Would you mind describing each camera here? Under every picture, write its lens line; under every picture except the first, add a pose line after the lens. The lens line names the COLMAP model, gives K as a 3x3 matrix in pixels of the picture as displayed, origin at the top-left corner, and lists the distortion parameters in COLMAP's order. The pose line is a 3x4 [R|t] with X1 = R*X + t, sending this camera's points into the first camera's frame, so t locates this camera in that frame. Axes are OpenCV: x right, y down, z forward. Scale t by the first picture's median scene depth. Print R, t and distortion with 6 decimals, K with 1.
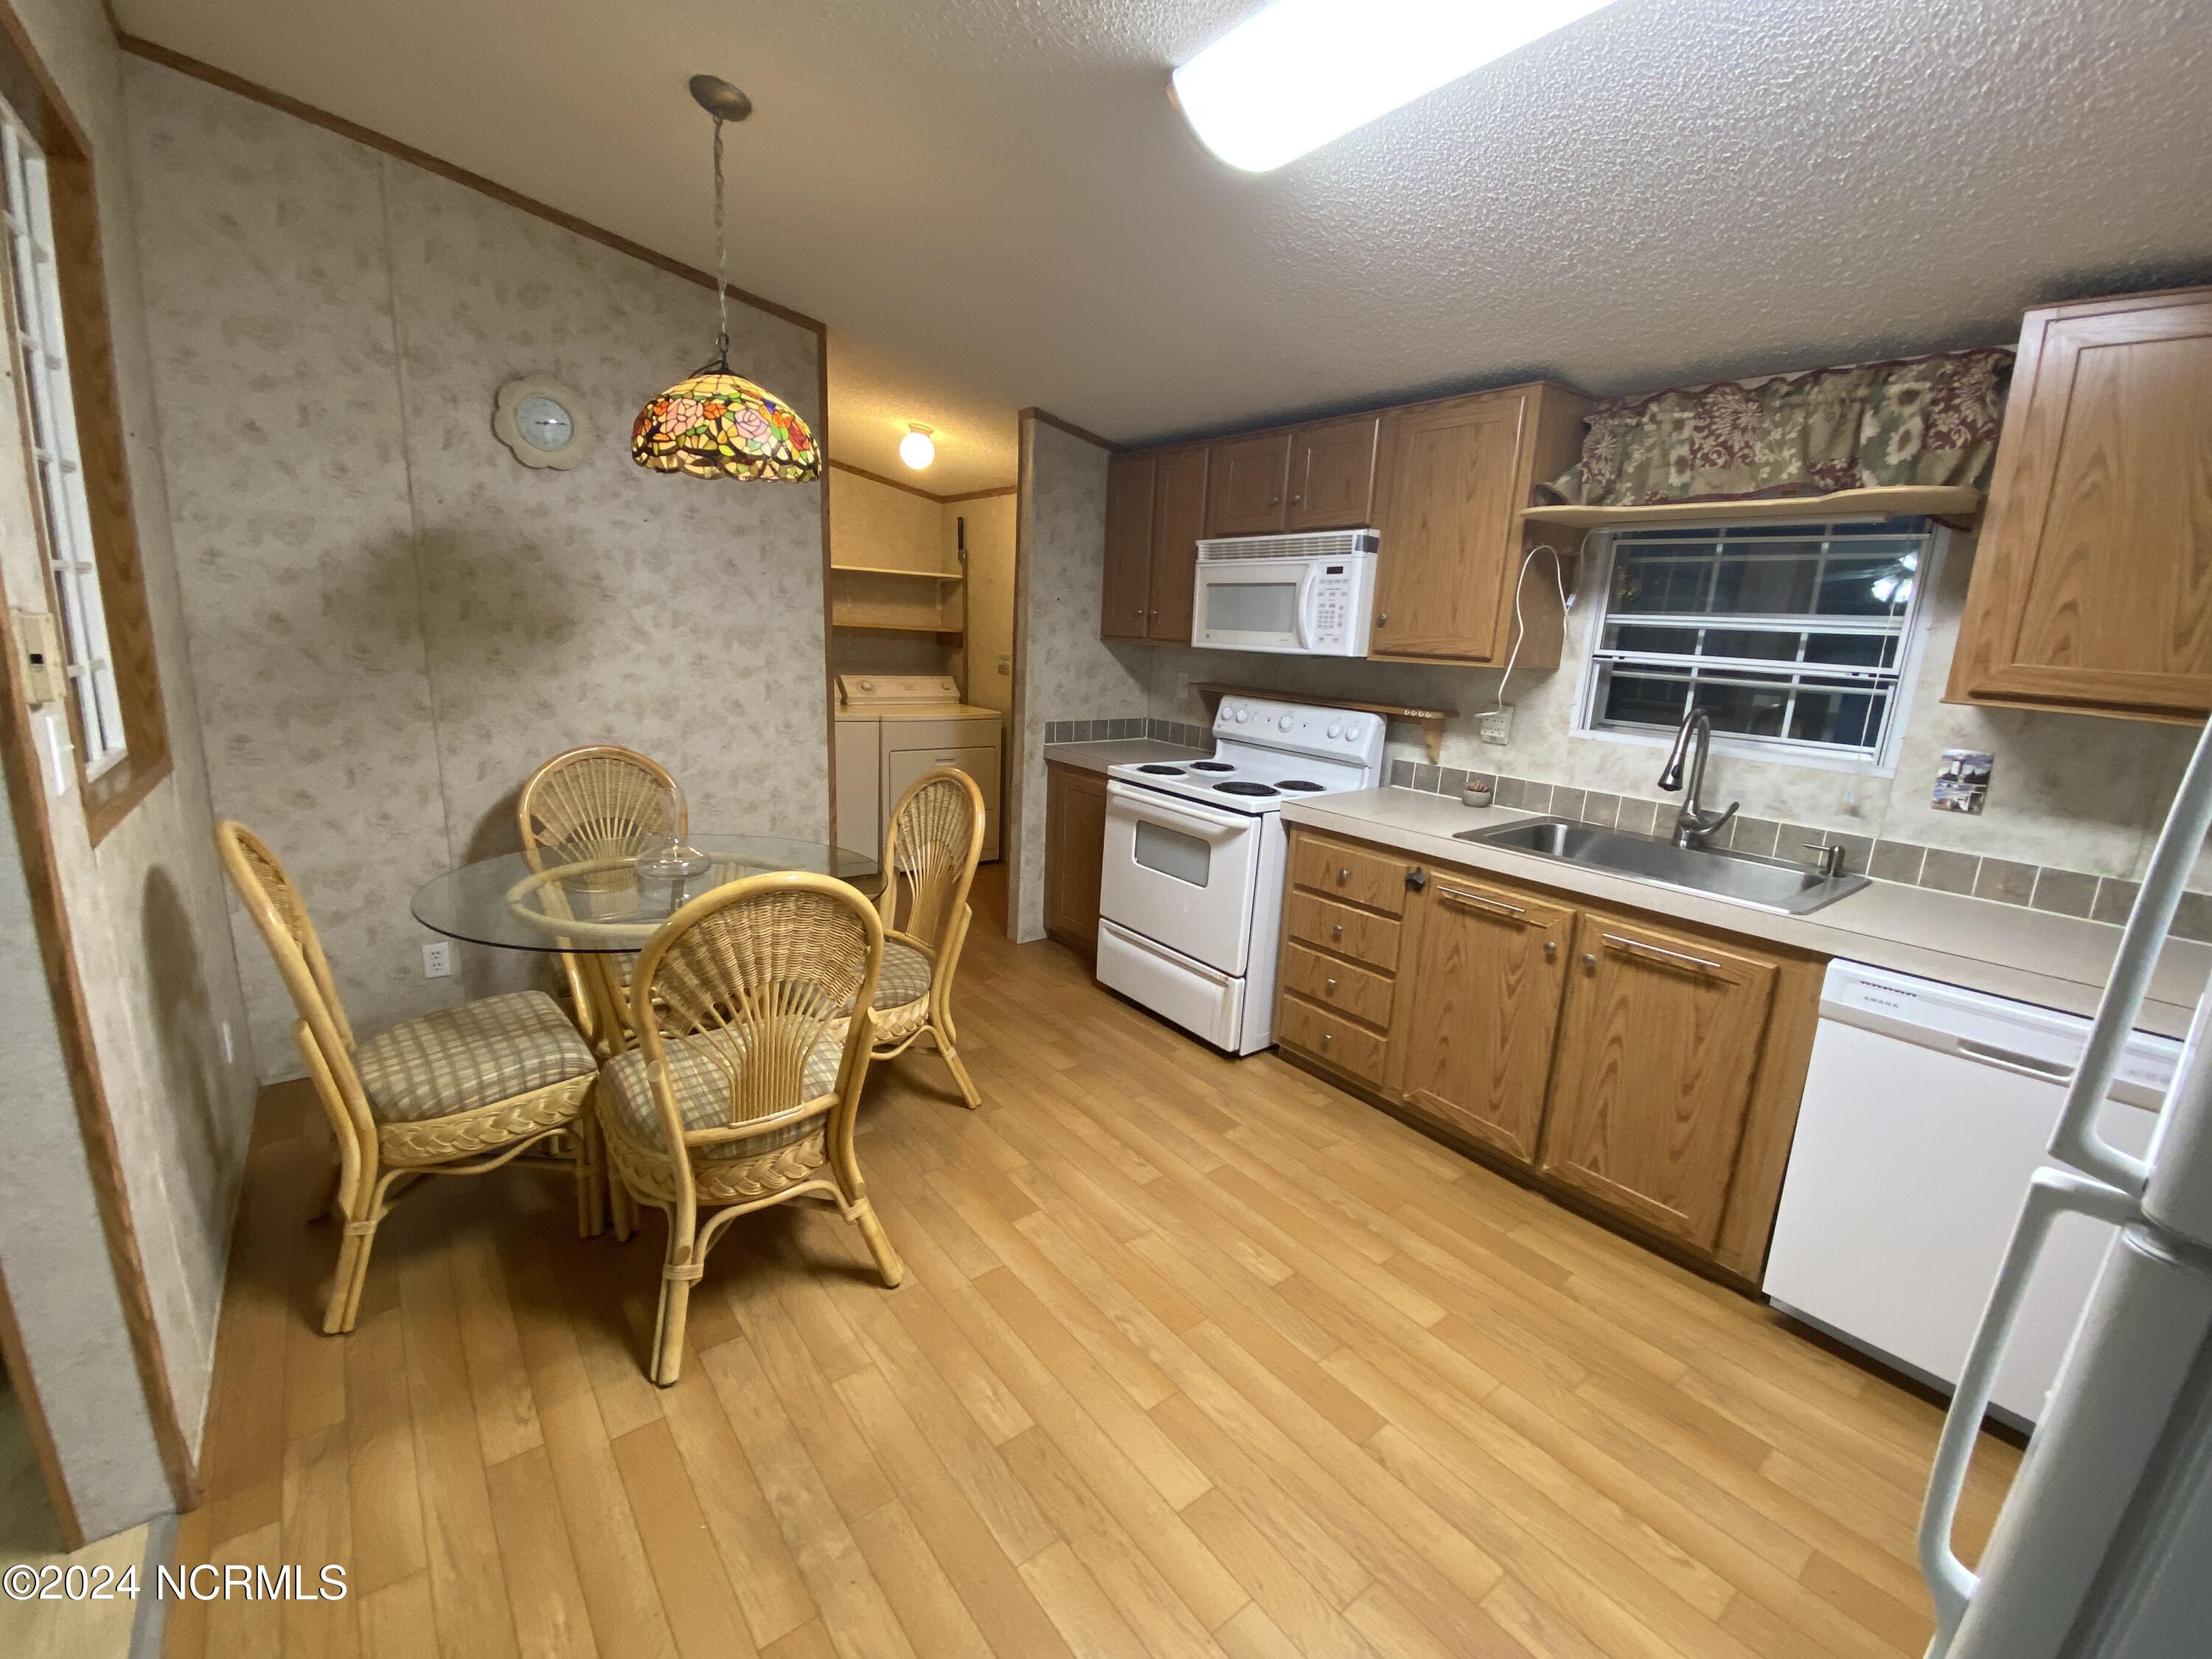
lens RADIAL K [[915.6, 0, 1101.1], [0, 915.6, 825.5], [0, 0, 1]] dist [0.044015, -0.042174]
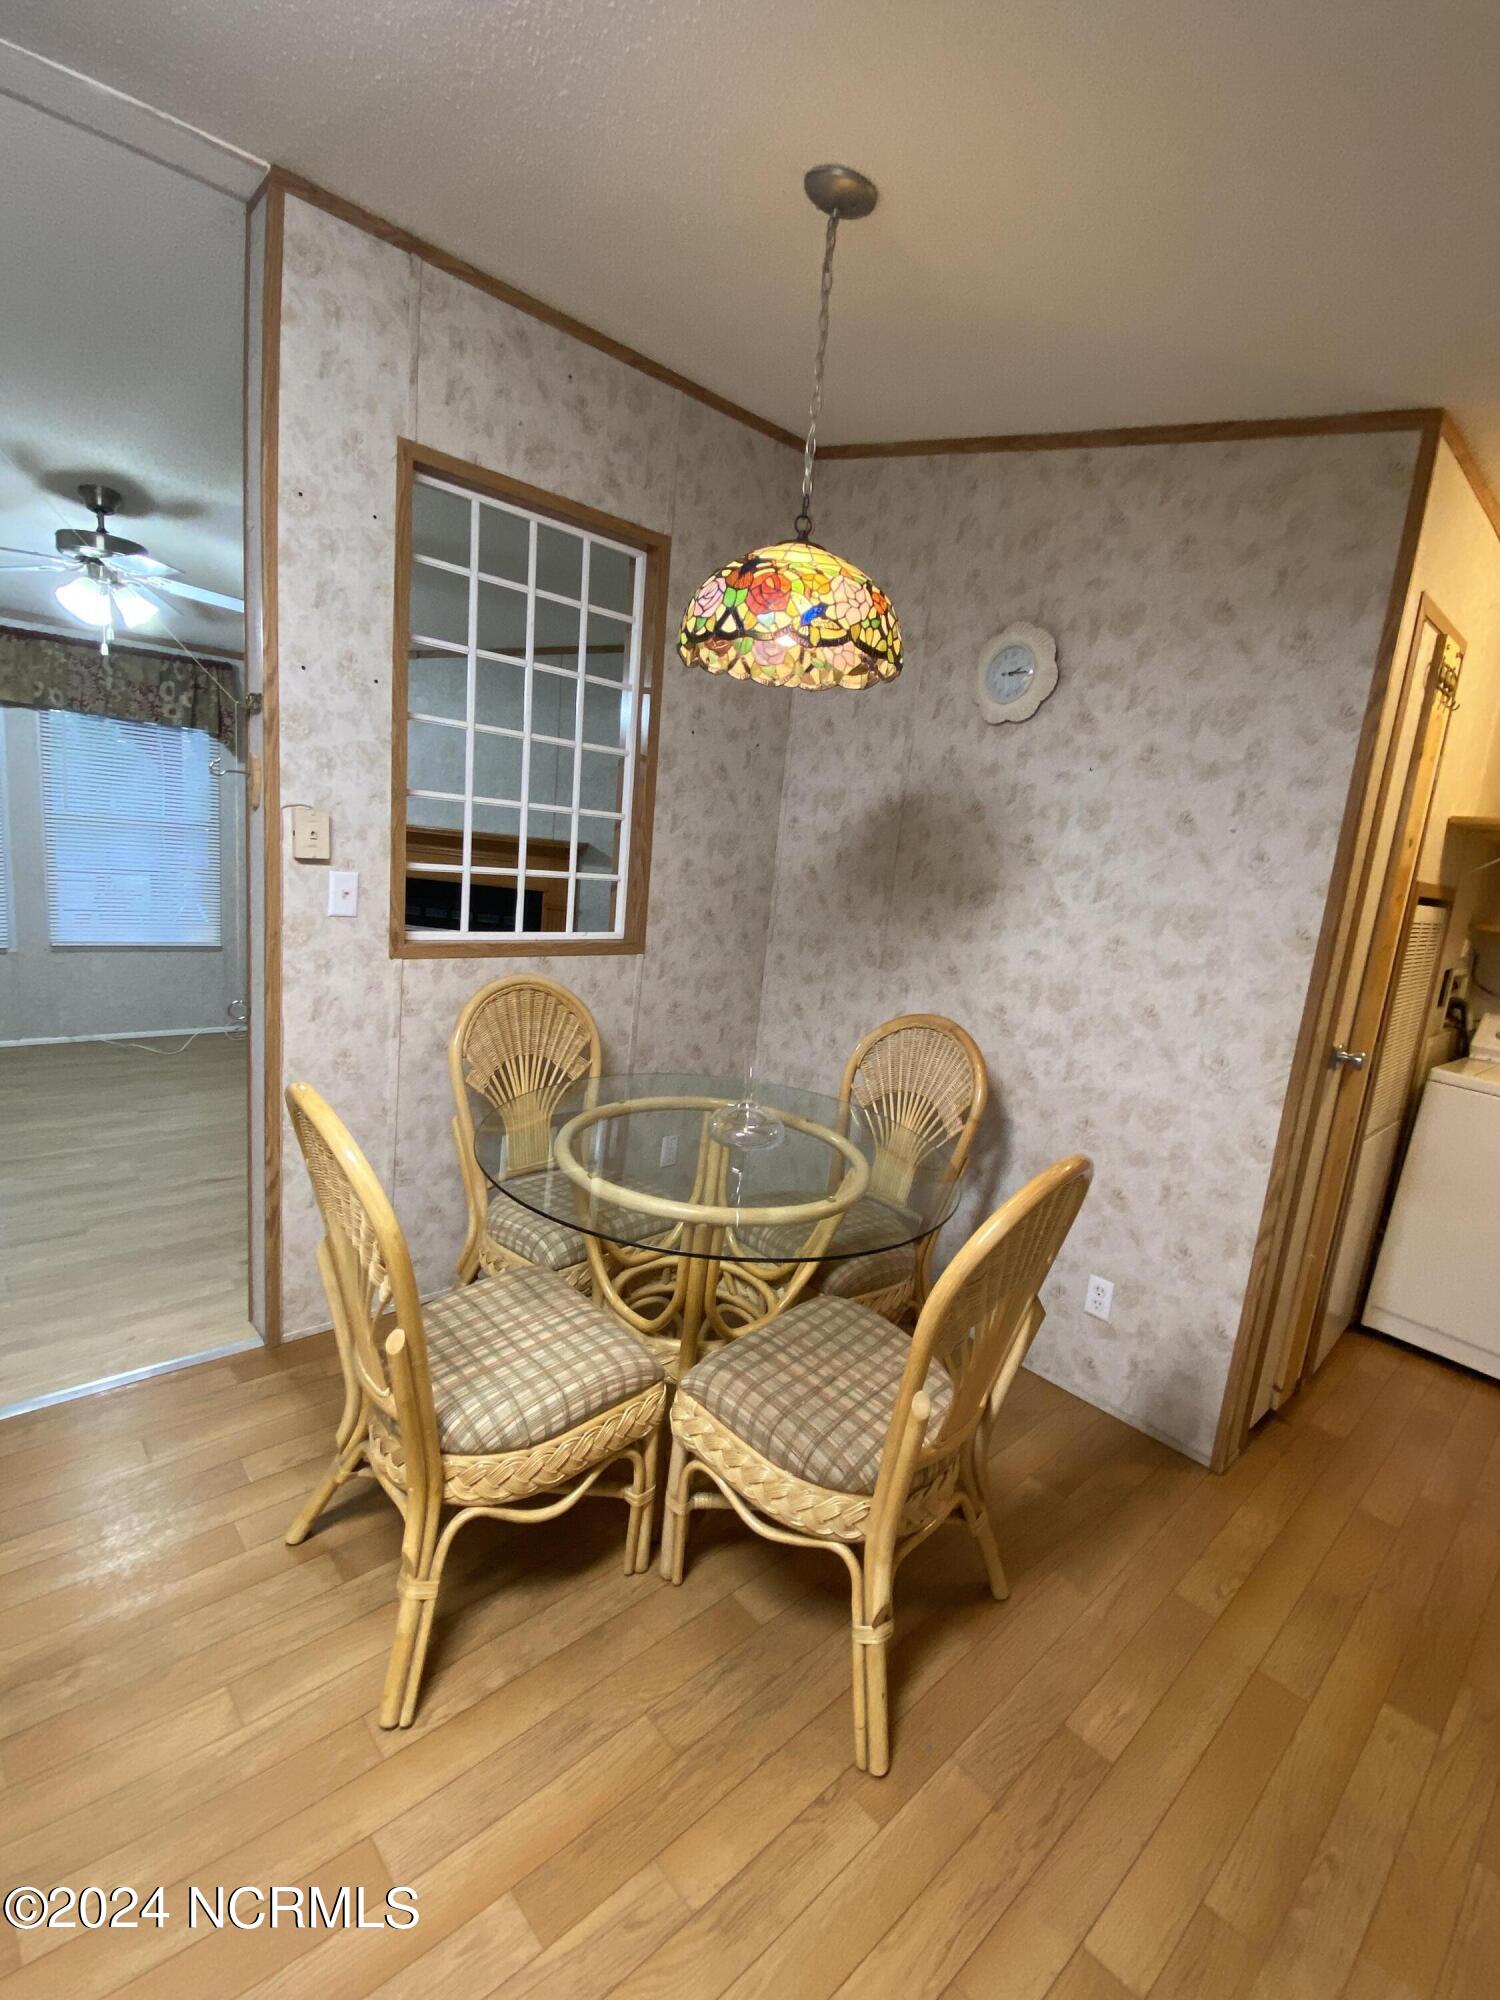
lens RADIAL K [[880.2, 0, 748.3], [0, 880.2, 995.2], [0, 0, 1]] dist [0.056991, -0.044456]
pose [[0.086674, 0.135663, -0.986957, 0.304518], [-0.304384, 0.946918, 0.103429, -0.147407], [0.948598, 0.291449, 0.123367, 0.755378]]
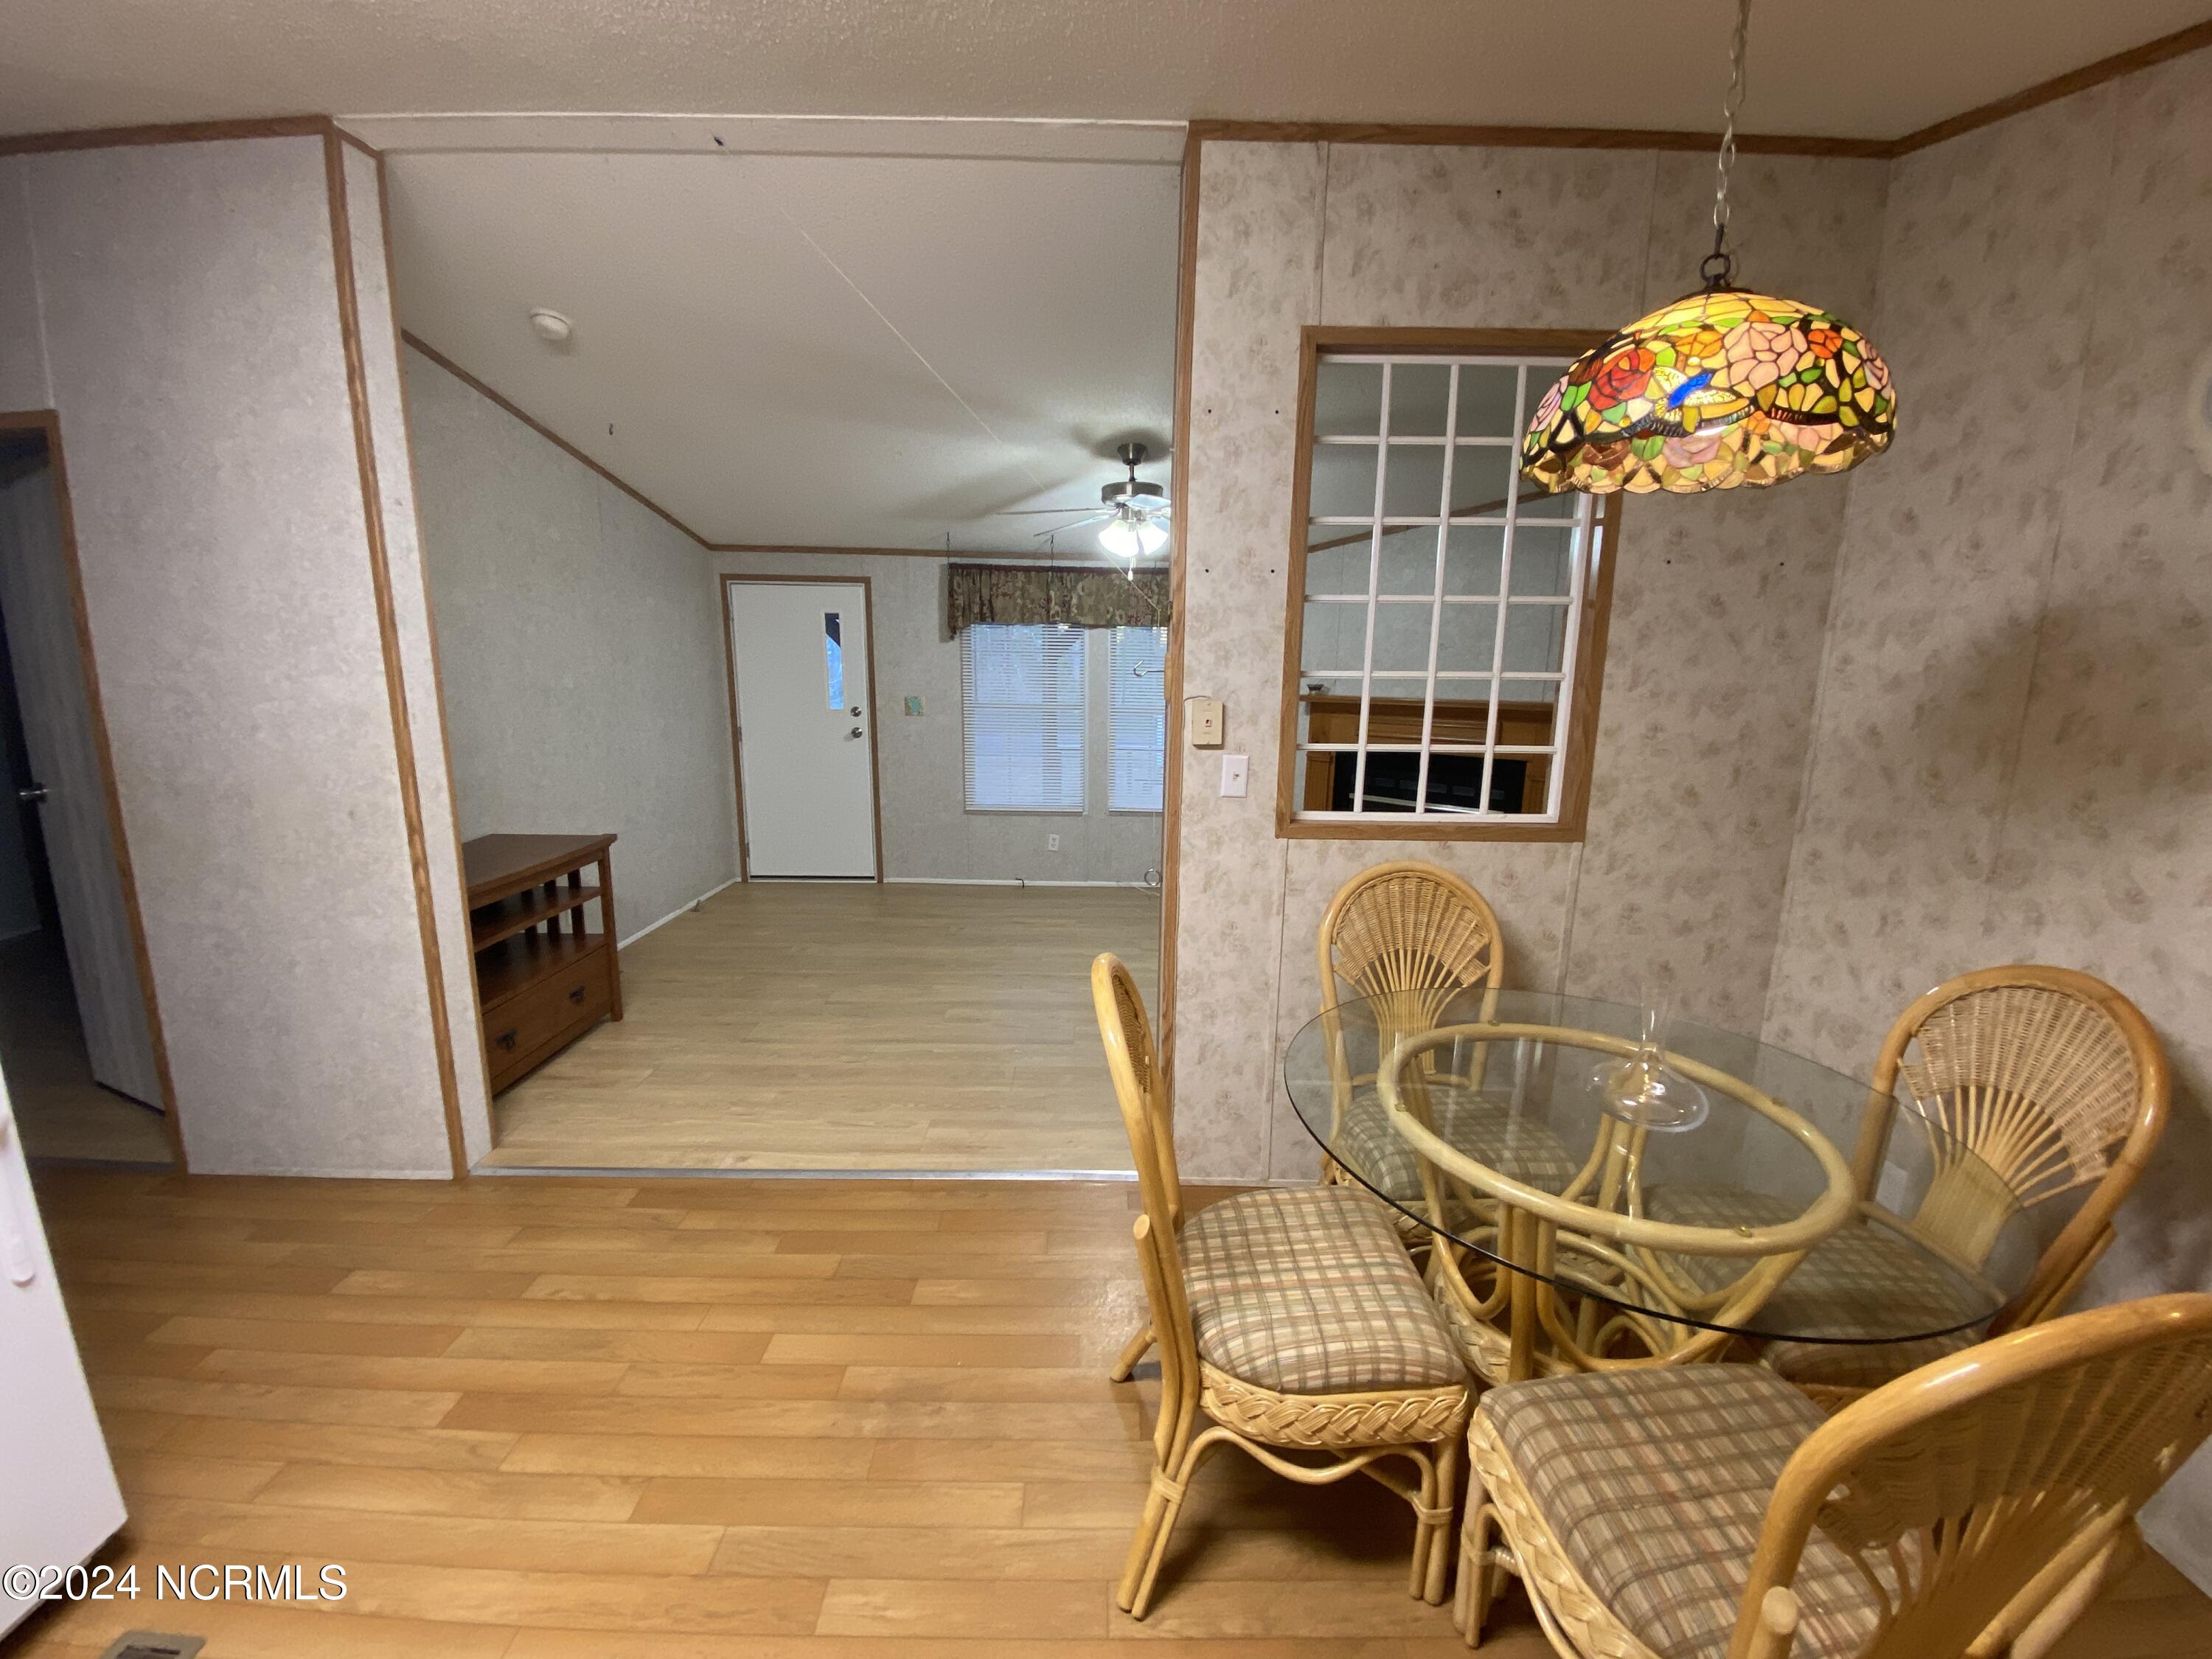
lens RADIAL K [[895.4, 0, 1107.9], [0, 895.4, 828.1], [0, 0, 1]] dist [0.029792, -0.024679]
pose [[-0.603309, 0.087984, -0.792639, 0.218249], [-0.215965, 0.938735, 0.268580, -0.195653], [0.767709, 0.333219, -0.547346, 0.872536]]
